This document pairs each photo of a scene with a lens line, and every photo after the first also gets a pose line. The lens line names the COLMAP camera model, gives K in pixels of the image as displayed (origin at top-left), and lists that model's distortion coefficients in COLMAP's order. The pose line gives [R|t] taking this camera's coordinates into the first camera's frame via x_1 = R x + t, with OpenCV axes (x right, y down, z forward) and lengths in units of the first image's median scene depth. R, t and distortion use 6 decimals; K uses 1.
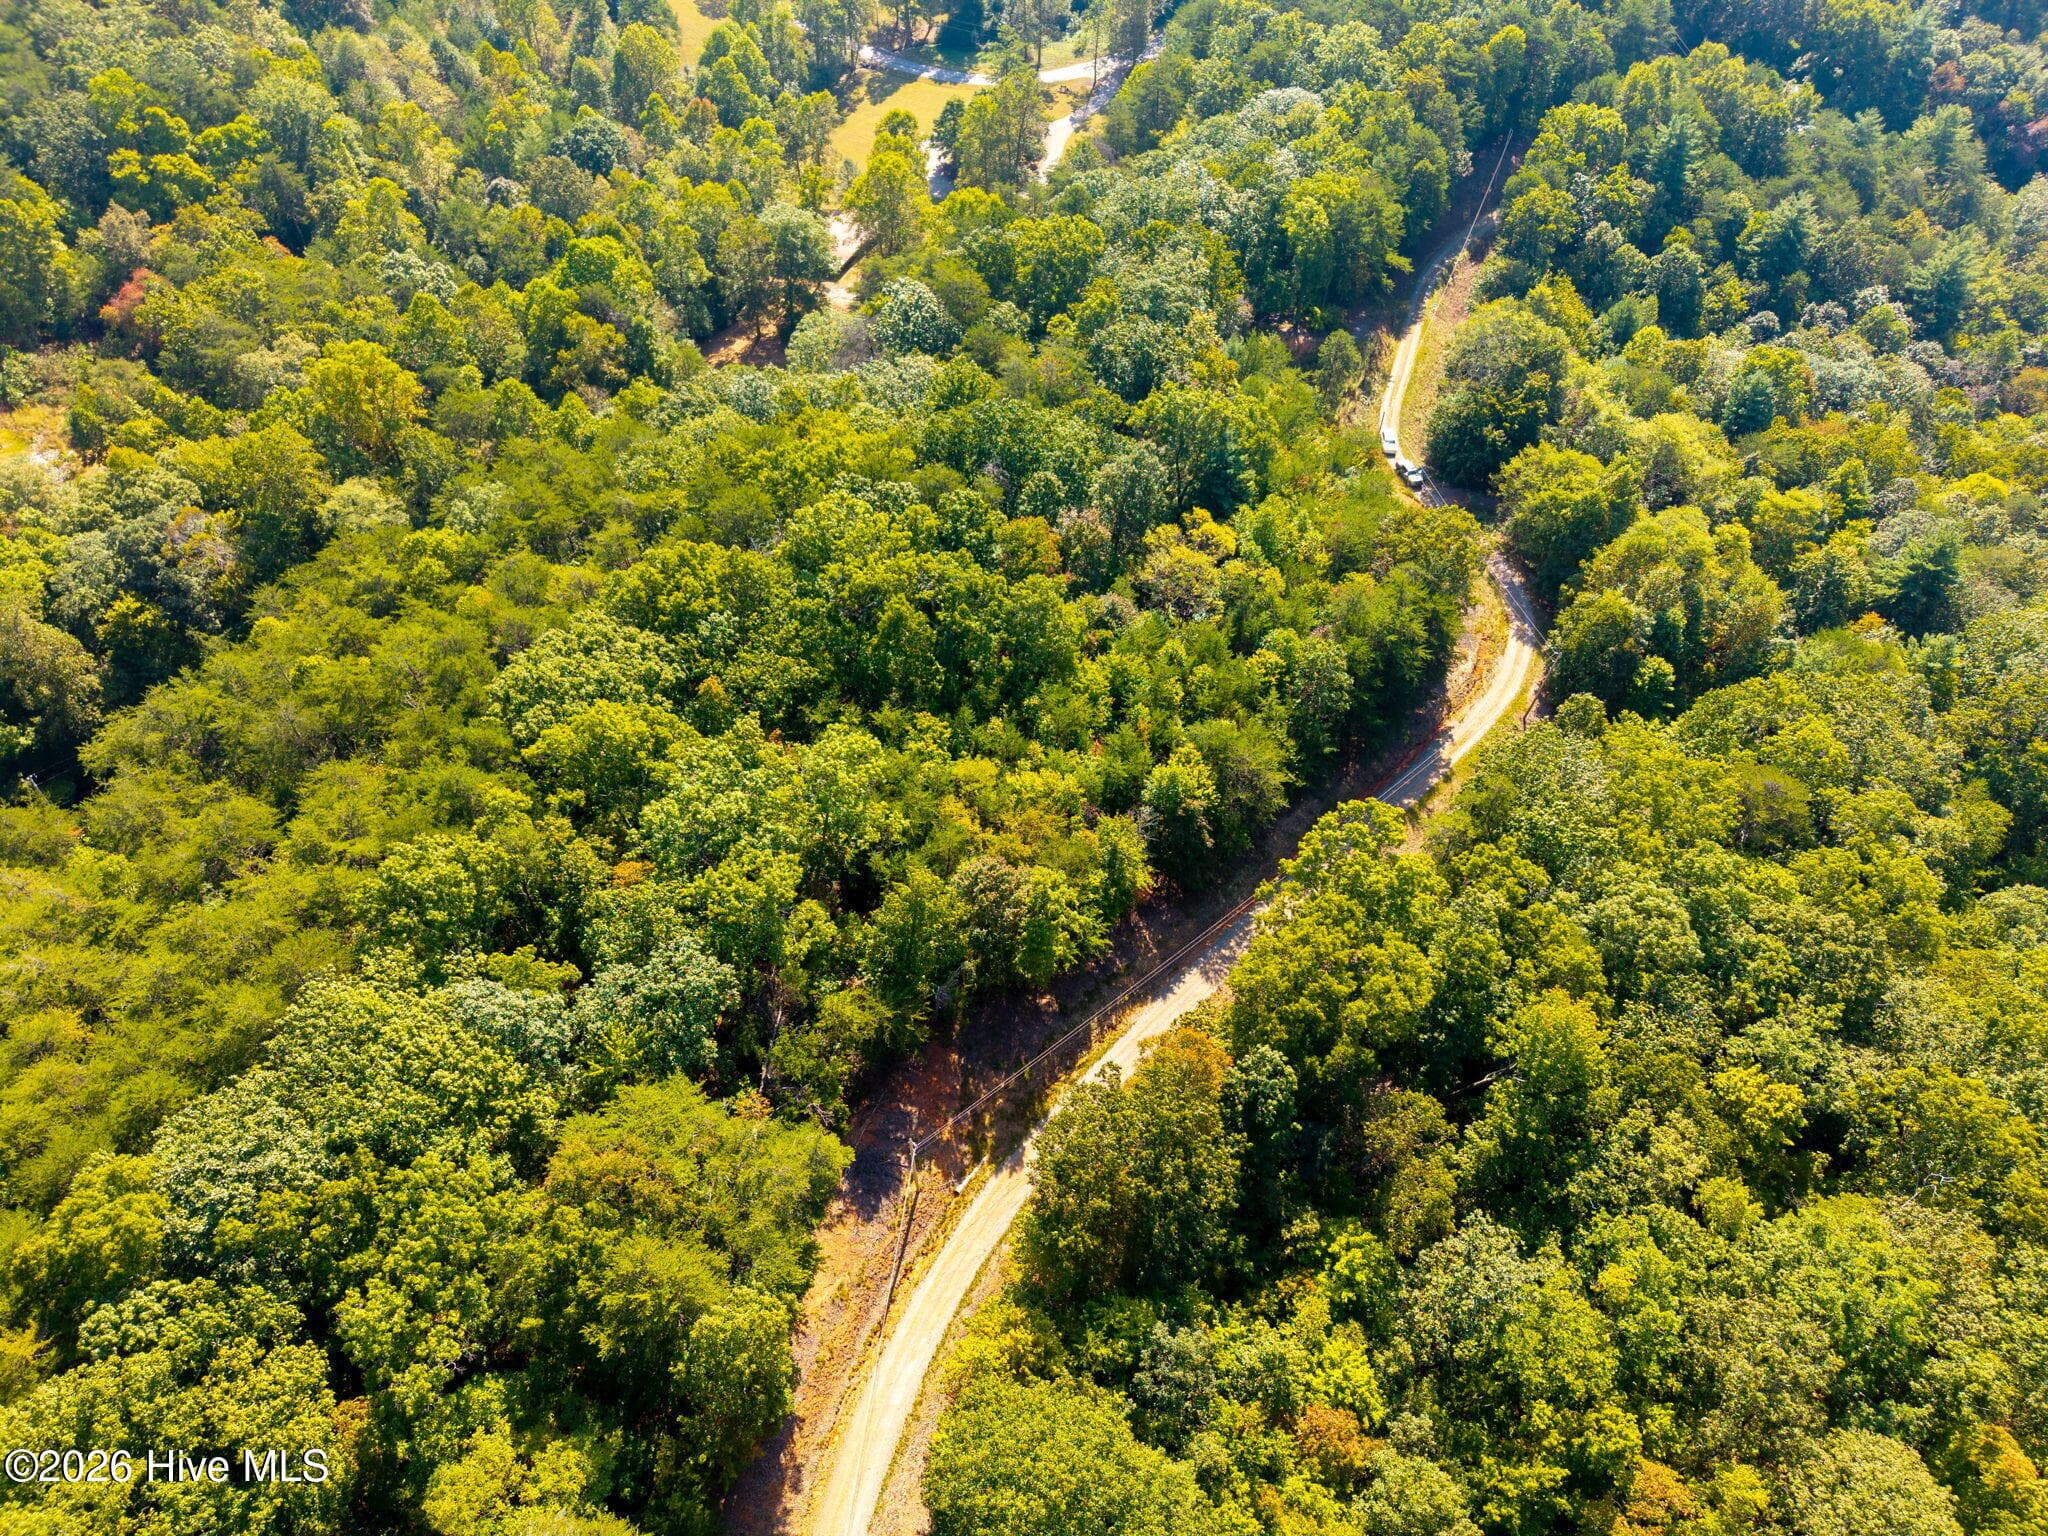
lens RADIAL K [[1357.9, 0, 1033.0], [0, 1357.9, 770.2], [0, 0, 1]] dist [0.009409, -0.005627]
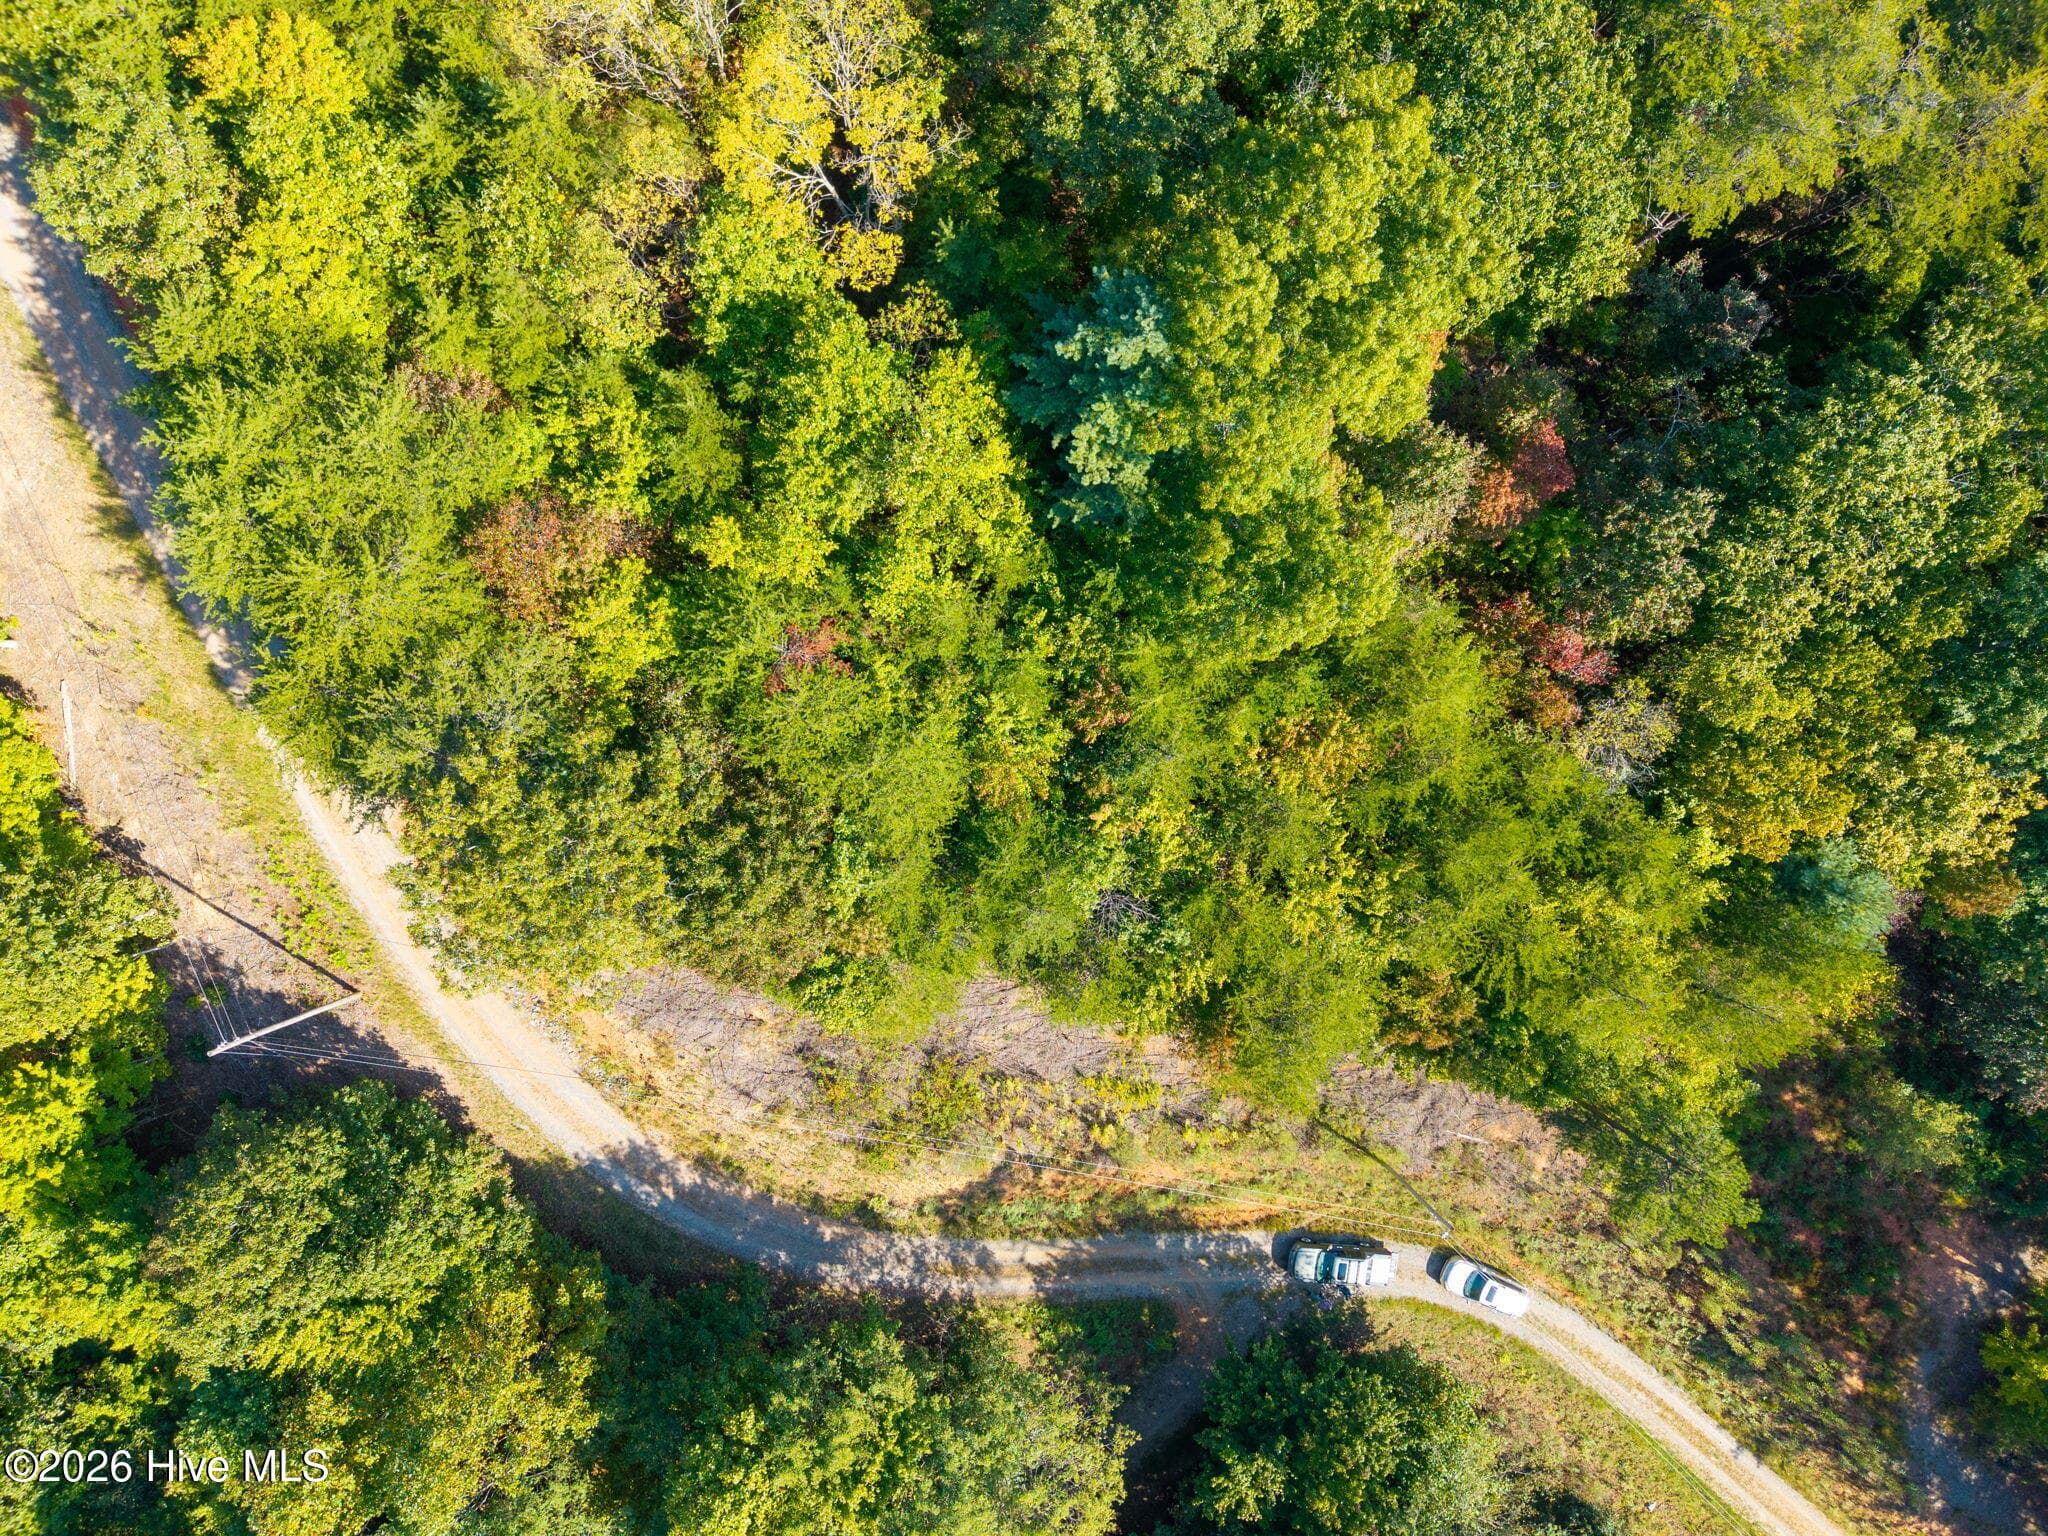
lens RADIAL K [[1357.9, 0, 1017.4], [0, 1357.9, 768.0], [0, 0, 1]] dist [0.009409, -0.005627]
pose [[-0.368338, 0.929348, -0.025304, 0.178886], [-0.760352, -0.285474, 0.583412, -0.306634], [0.534969, 0.234132, 0.811782, 0.573041]]
